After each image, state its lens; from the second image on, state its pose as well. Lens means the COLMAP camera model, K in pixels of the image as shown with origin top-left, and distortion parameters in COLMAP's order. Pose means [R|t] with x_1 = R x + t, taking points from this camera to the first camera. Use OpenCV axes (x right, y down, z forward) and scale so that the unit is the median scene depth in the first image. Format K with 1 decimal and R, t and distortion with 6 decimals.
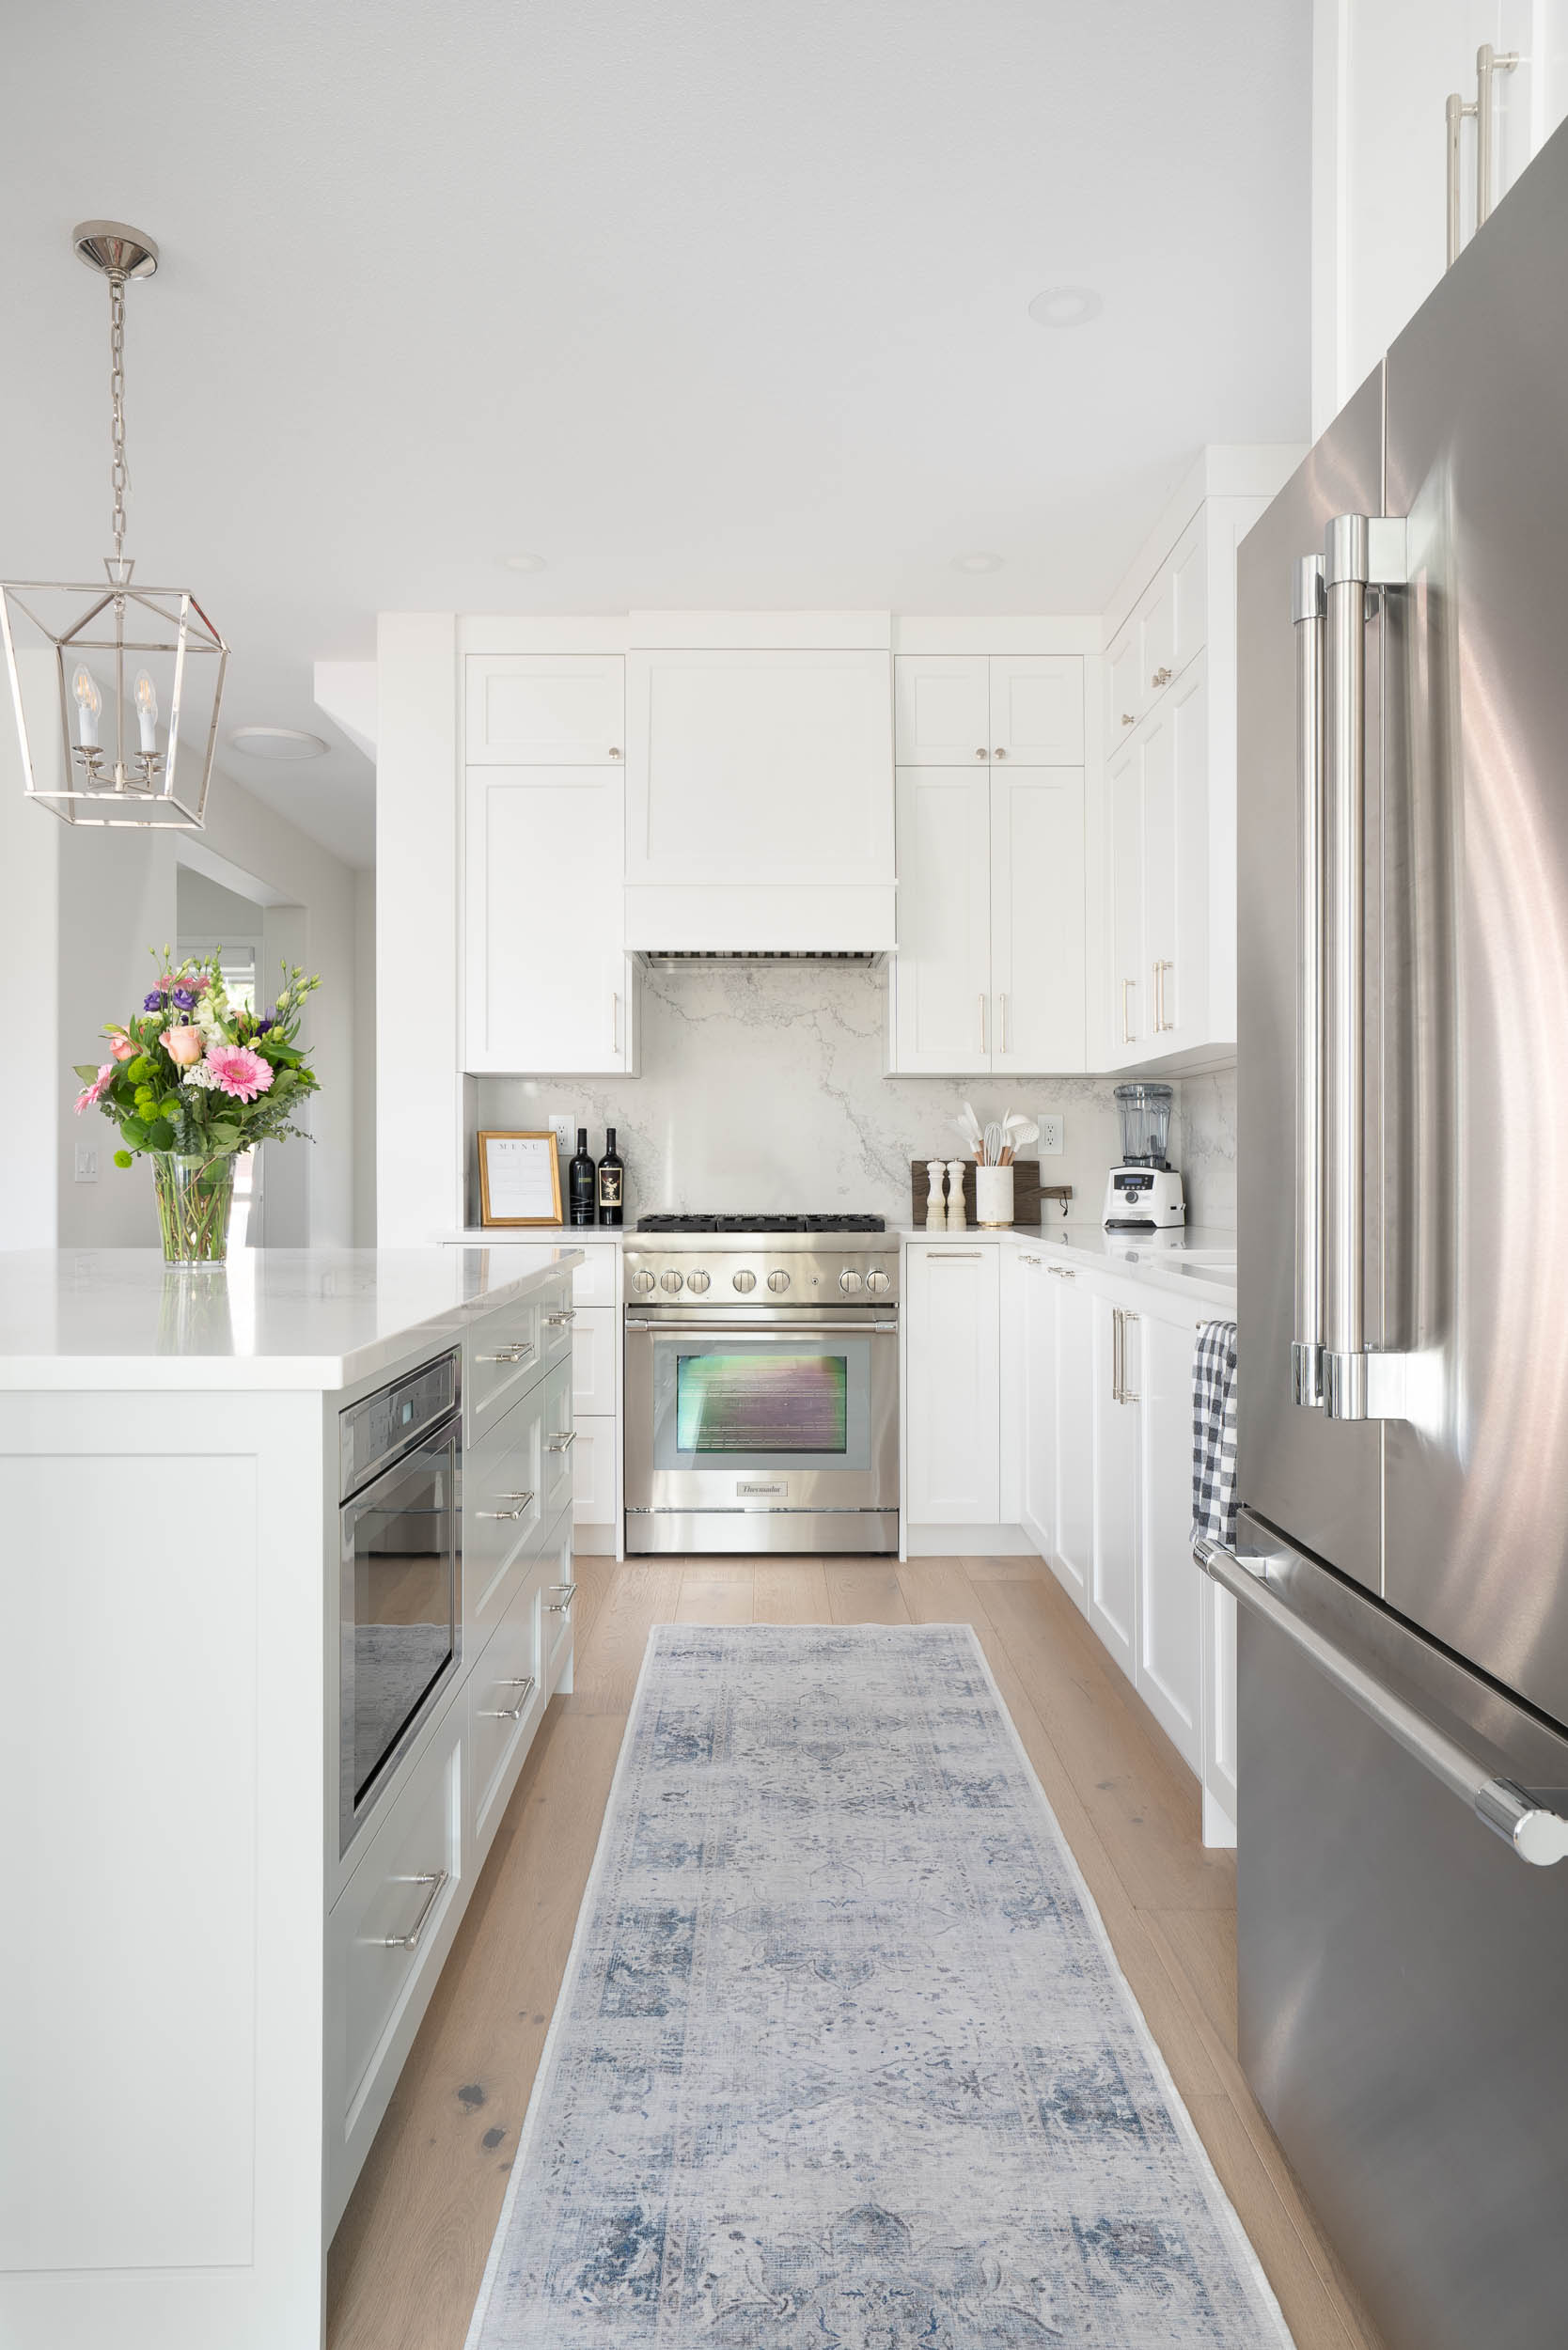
lens RADIAL K [[1613.5, 0, 780.6], [0, 1613.5, 1175.0], [0, 0, 1]] dist [0.002966, 0.000084]
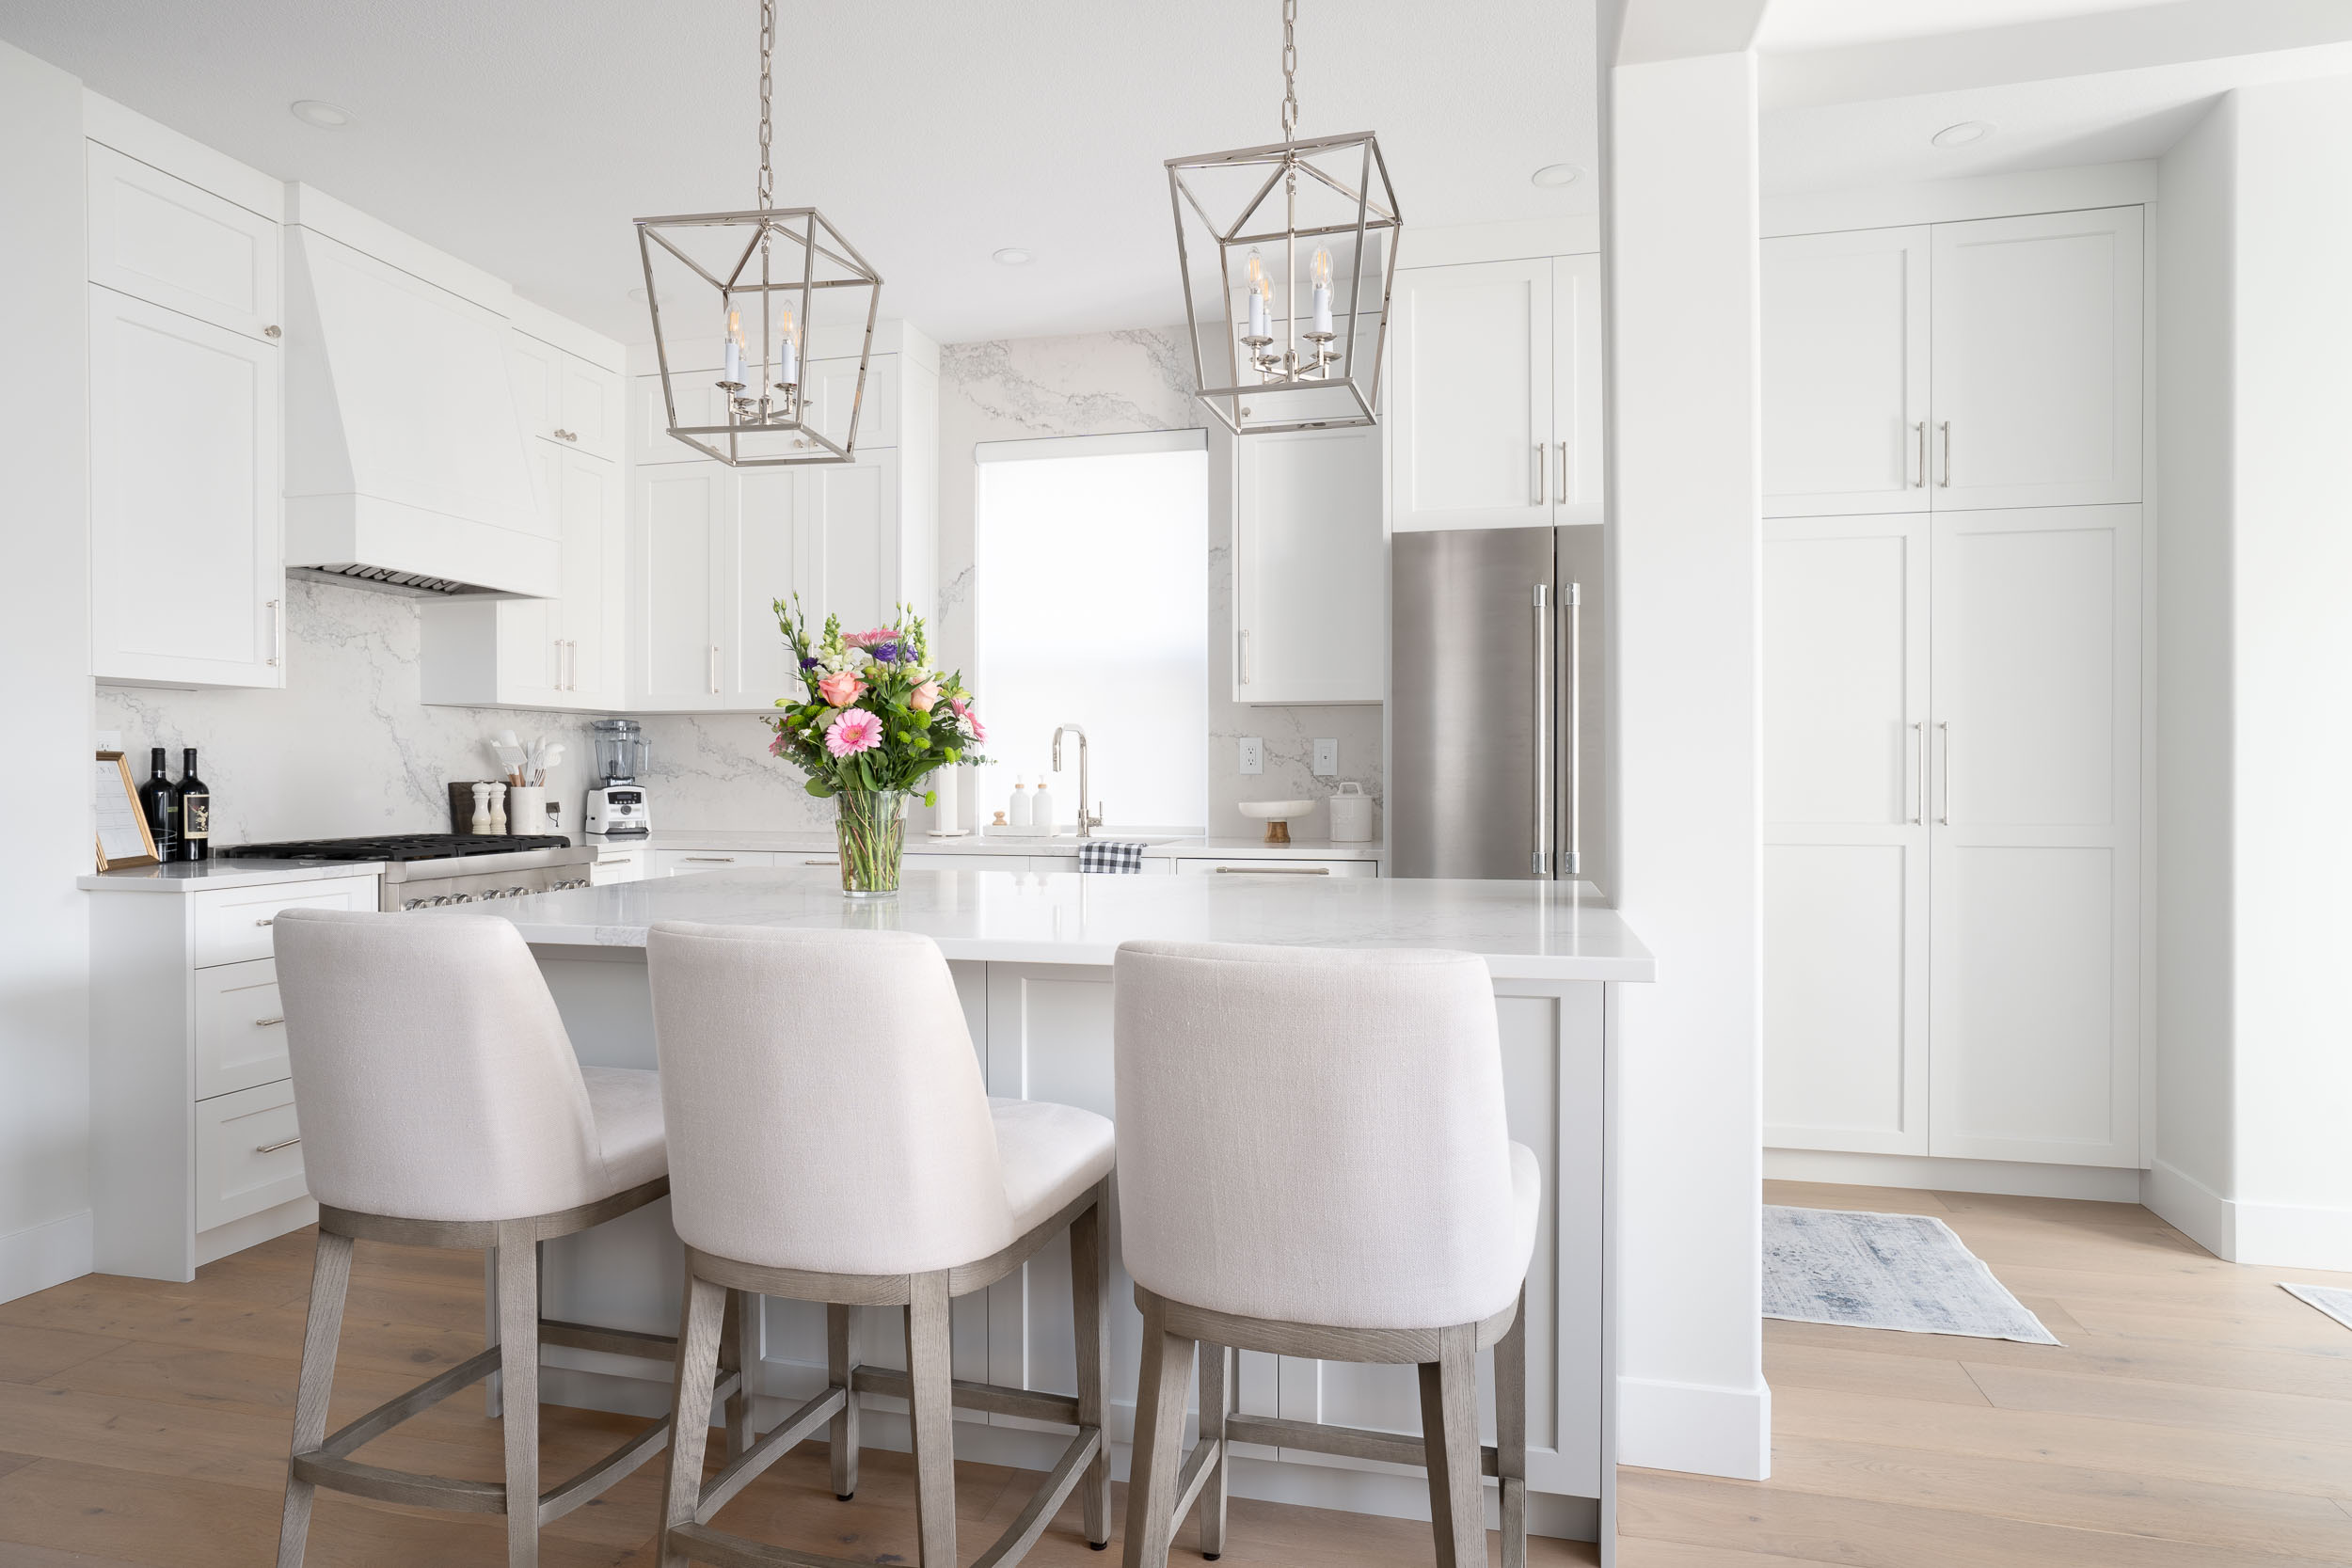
lens RADIAL K [[1286.5, 0, 1181.2], [0, 1286.5, 777.6], [0, 0, 1]] dist [0.000894, 0.000177]
pose [[0.269247, -0.006174, 0.963051, -0.624826], [0.007152, 0.999965, 0.004411, -0.012656], [-0.963045, 0.005700, 0.269282, 0.305712]]
